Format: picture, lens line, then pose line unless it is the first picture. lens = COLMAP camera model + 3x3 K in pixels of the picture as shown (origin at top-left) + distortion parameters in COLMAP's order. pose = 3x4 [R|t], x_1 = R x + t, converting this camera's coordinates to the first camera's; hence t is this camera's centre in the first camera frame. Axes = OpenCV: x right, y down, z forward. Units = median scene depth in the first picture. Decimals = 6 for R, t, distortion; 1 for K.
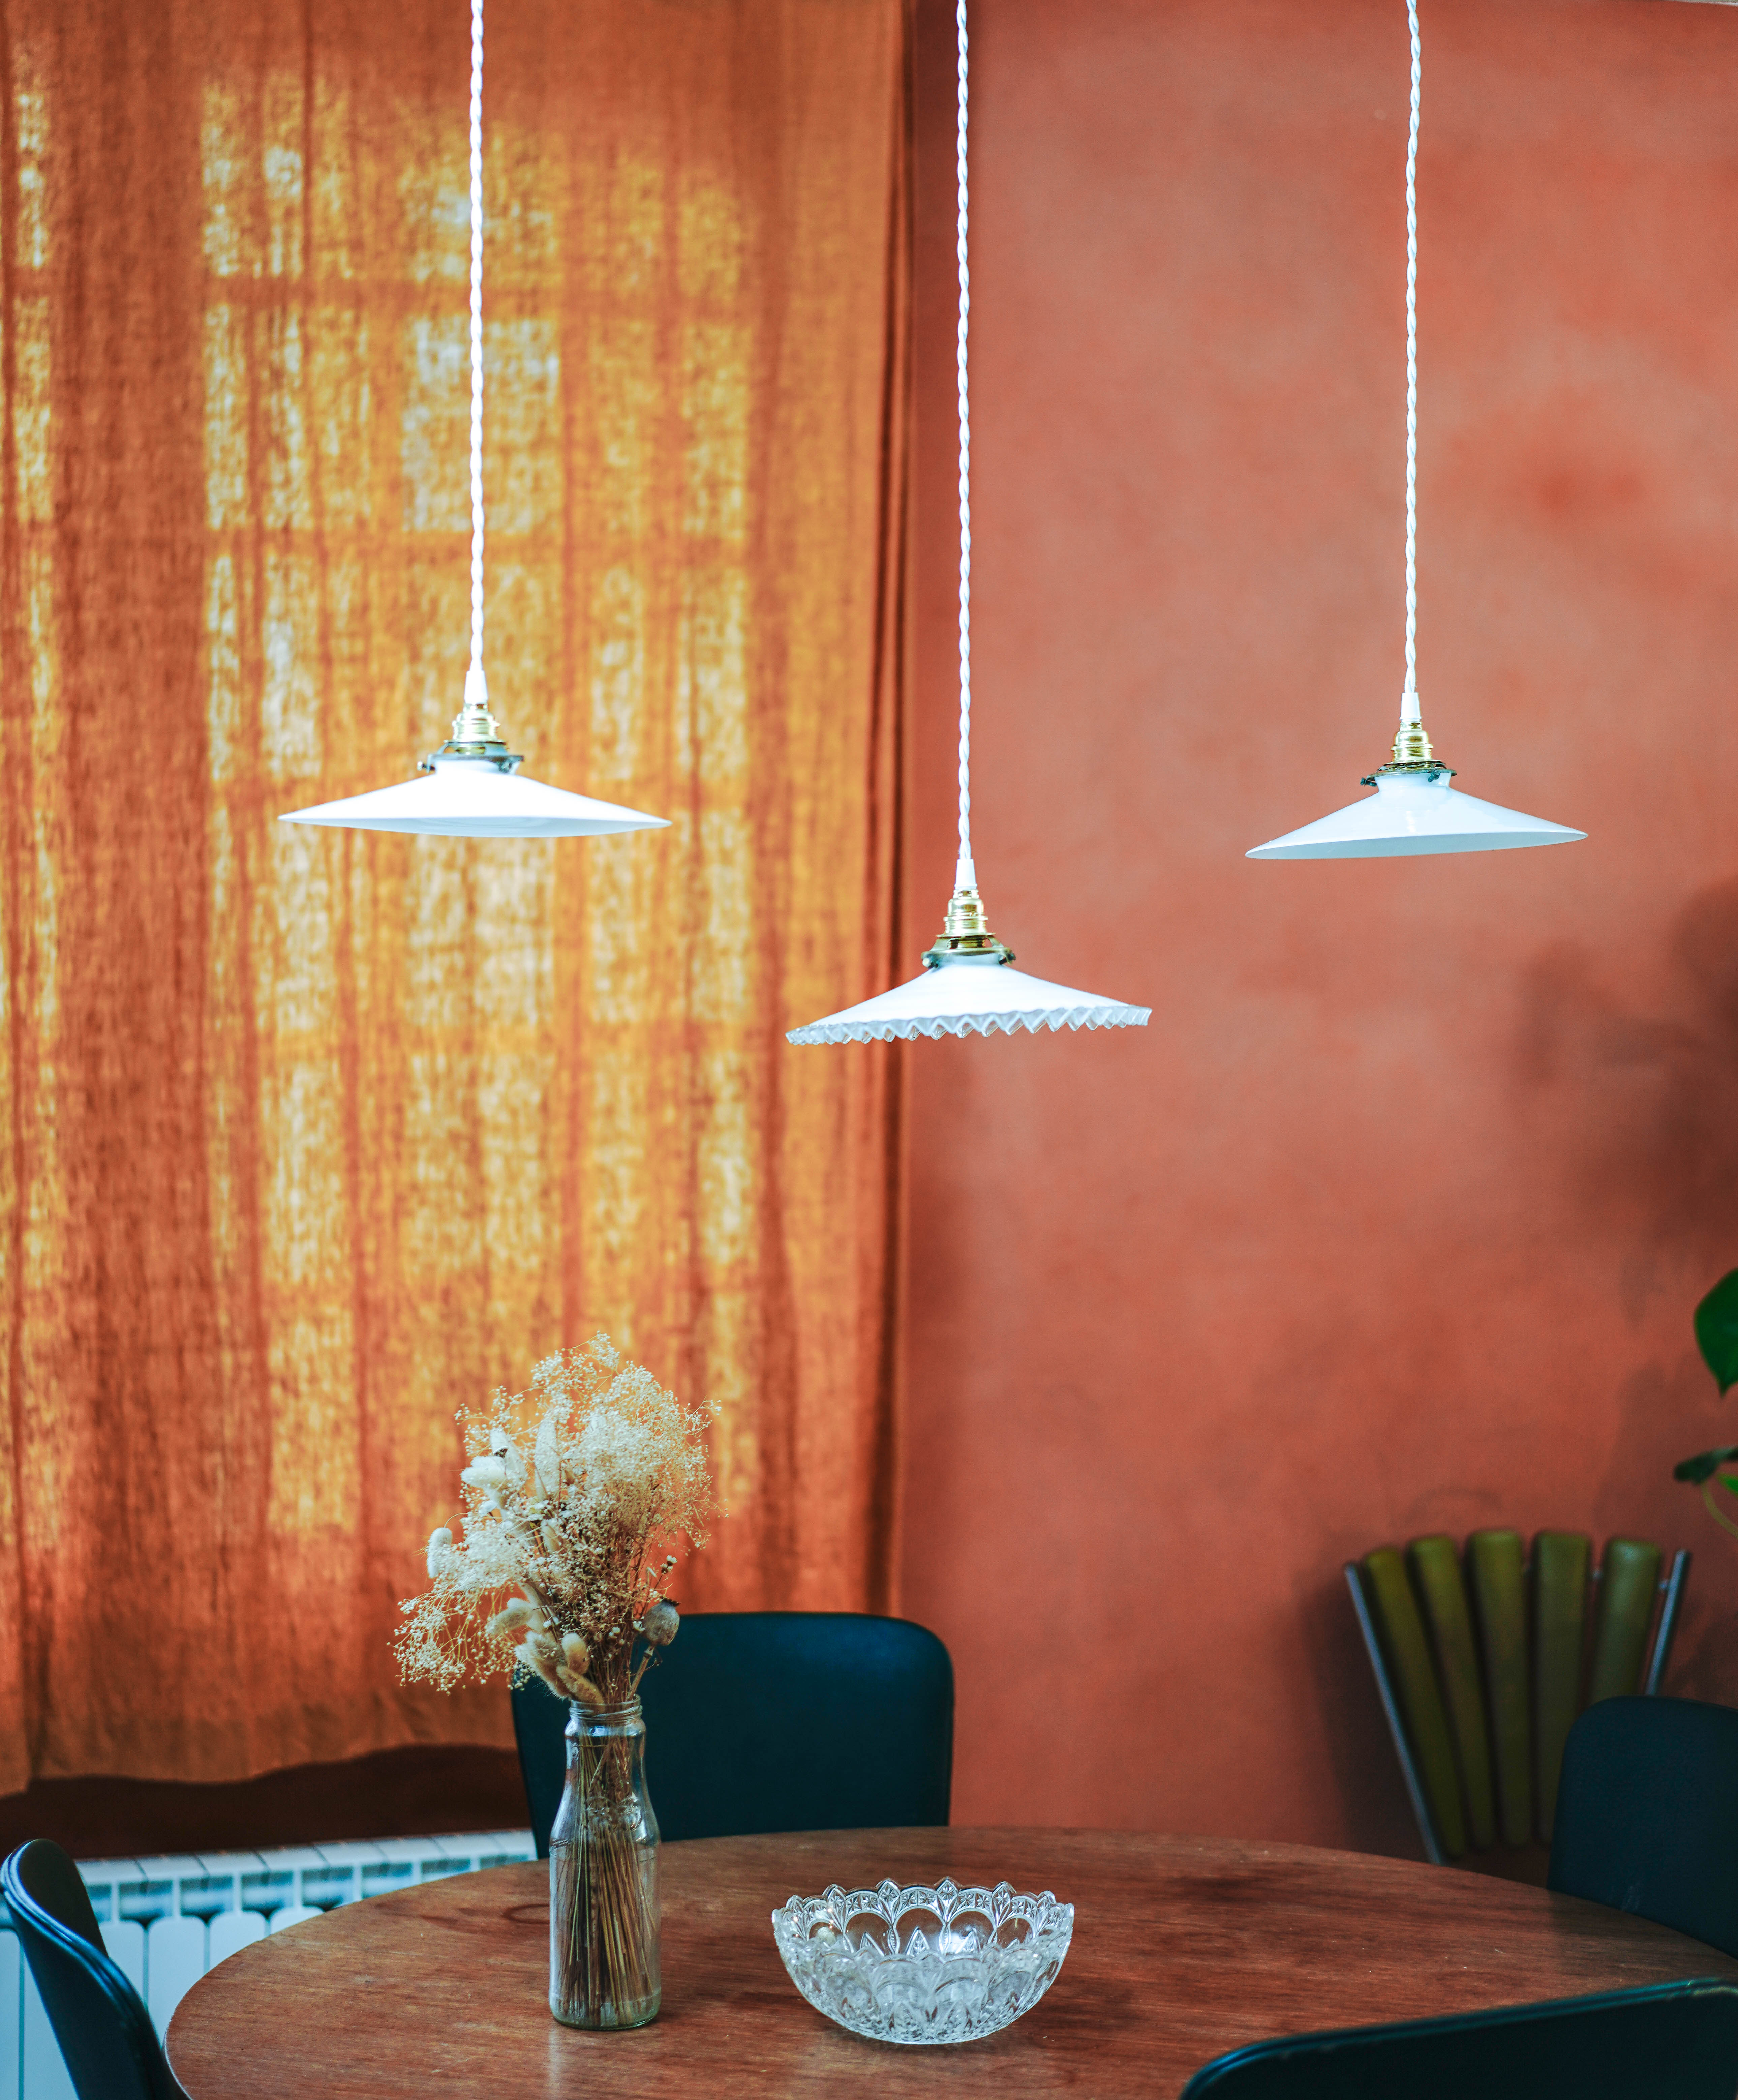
lens RADIAL K [[3993.3, 0, 866.8], [0, 3993.3, 1048.7], [0, 0, 1]] dist [-0.000433, 0.000000]
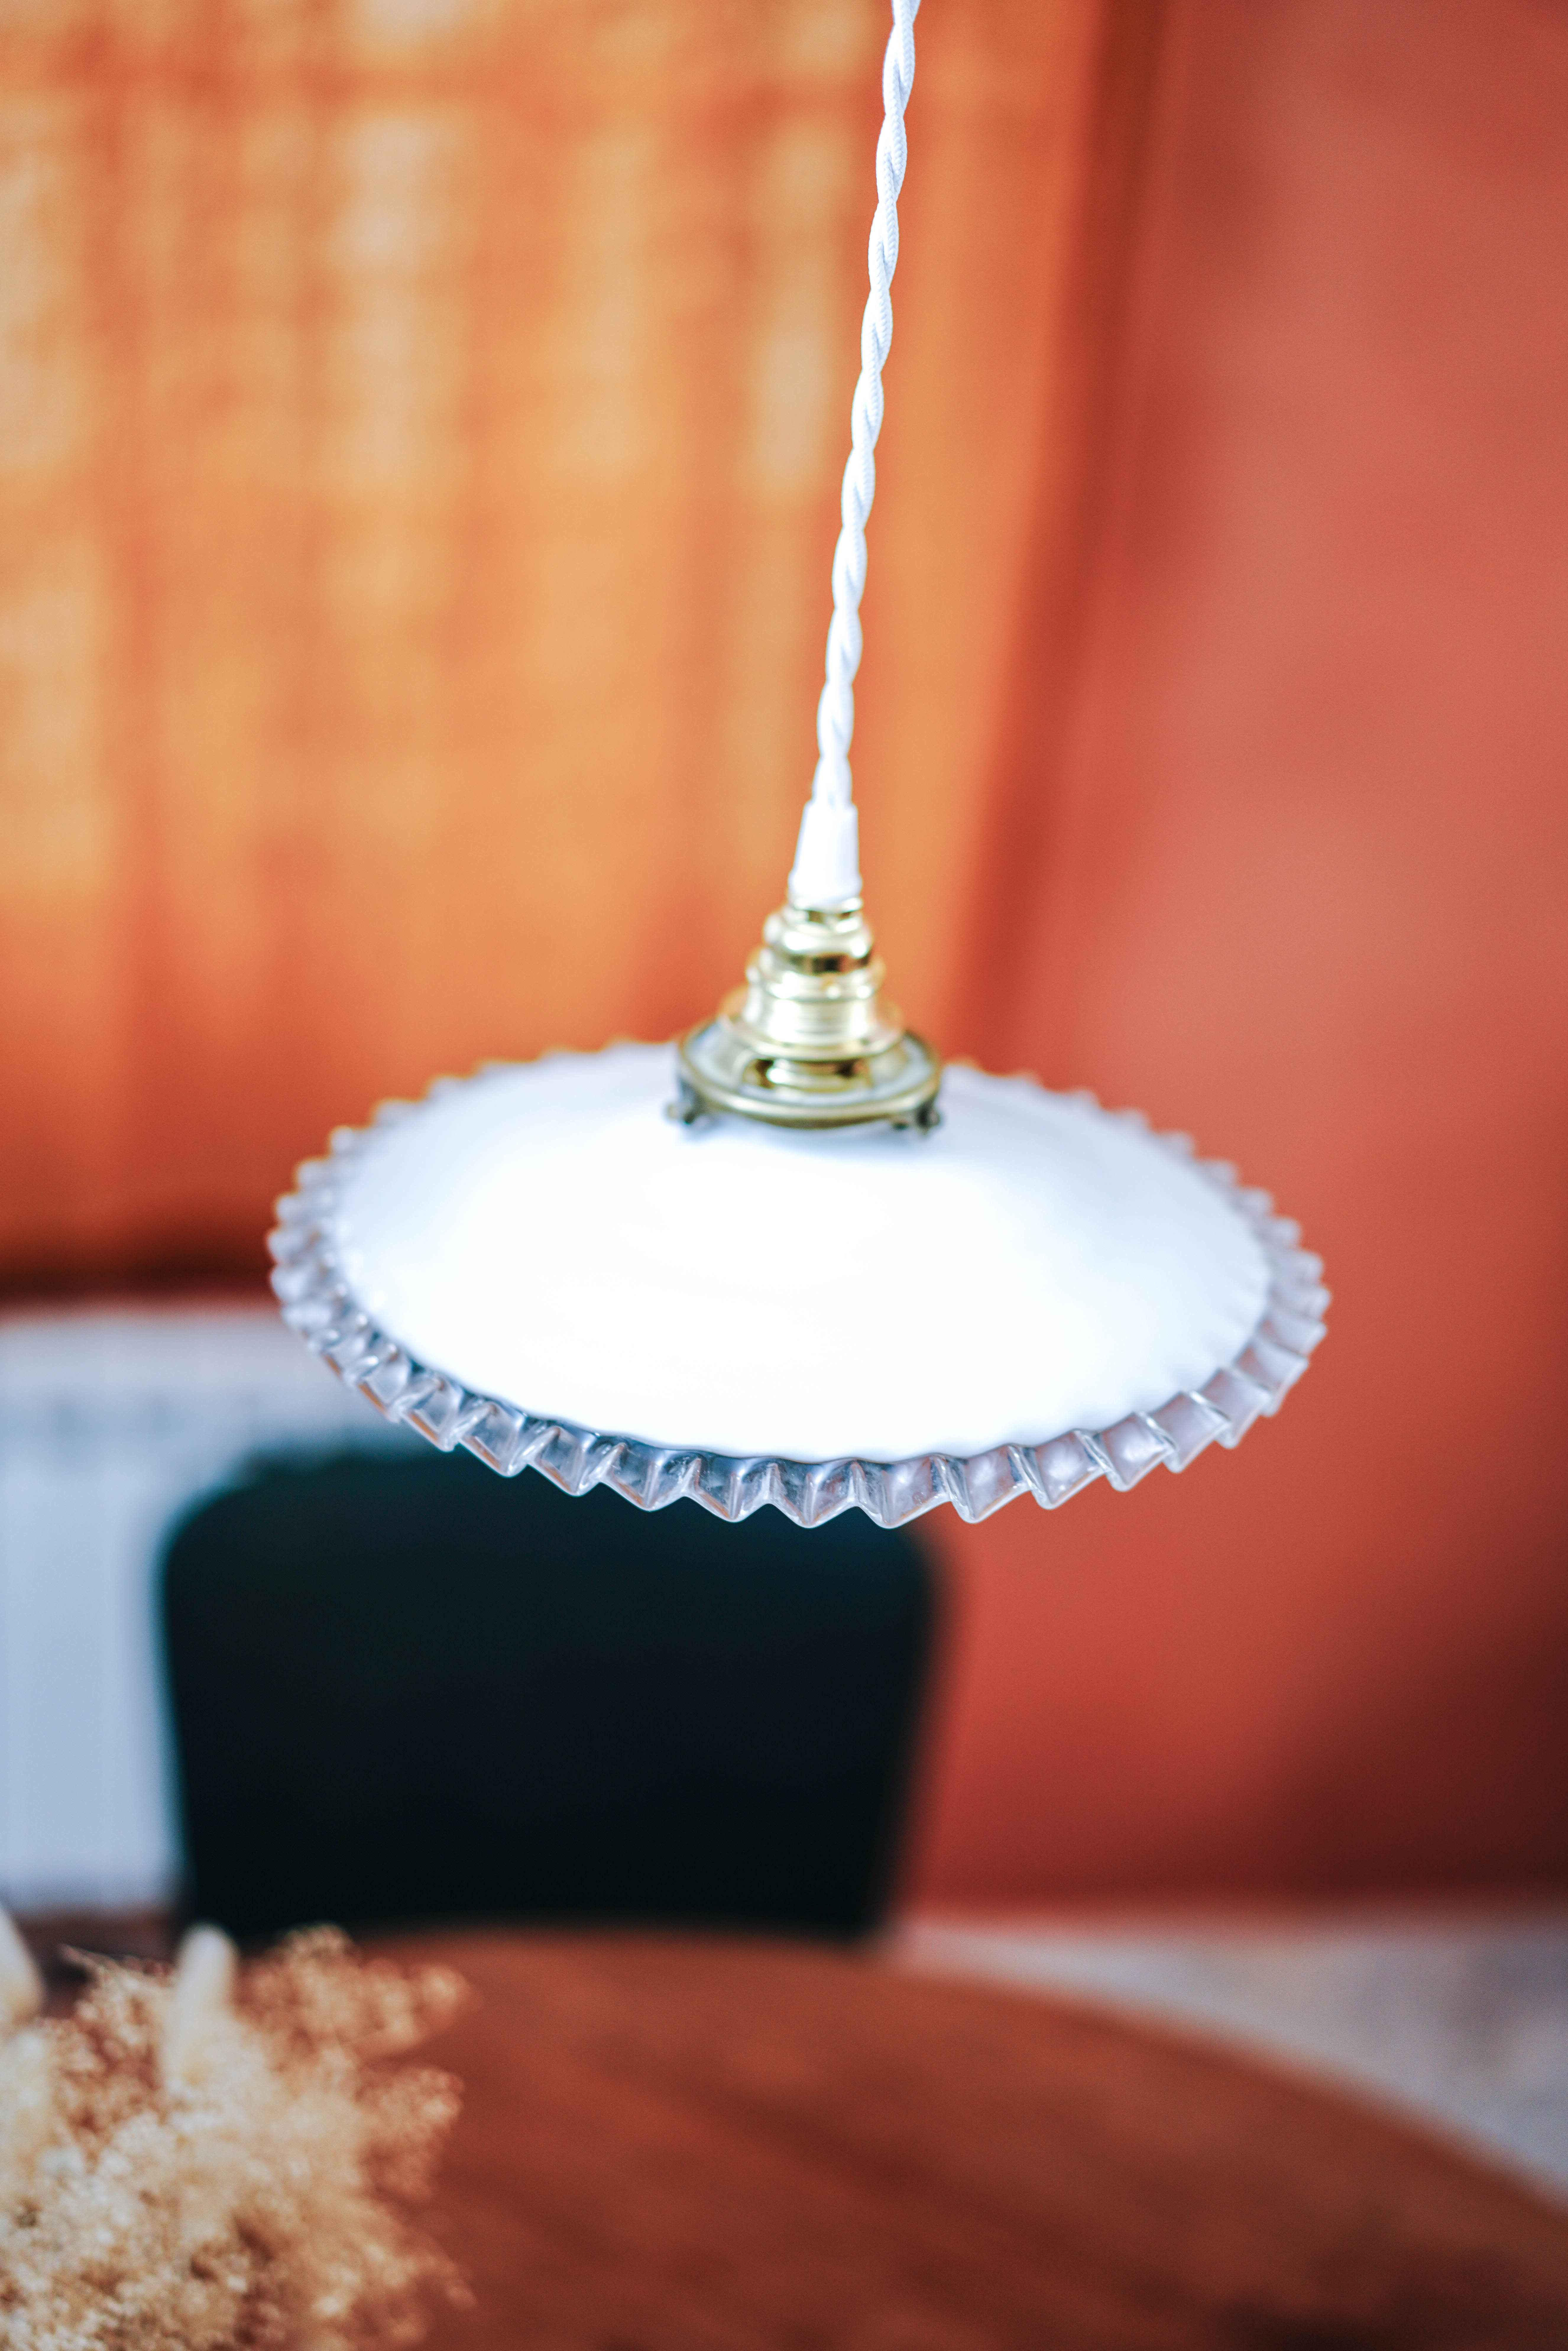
lens RADIAL K [[3666.0, 0, 781.5], [0, 3666.0, 1170.4], [0, 0, 1]] dist [-0.032269, 0.000000]
pose [[0.982463, 0.151756, -0.108337, 0.039240], [-0.088792, 0.891694, 0.443844, -0.104592], [0.163959, -0.426441, 0.889531, 0.490080]]
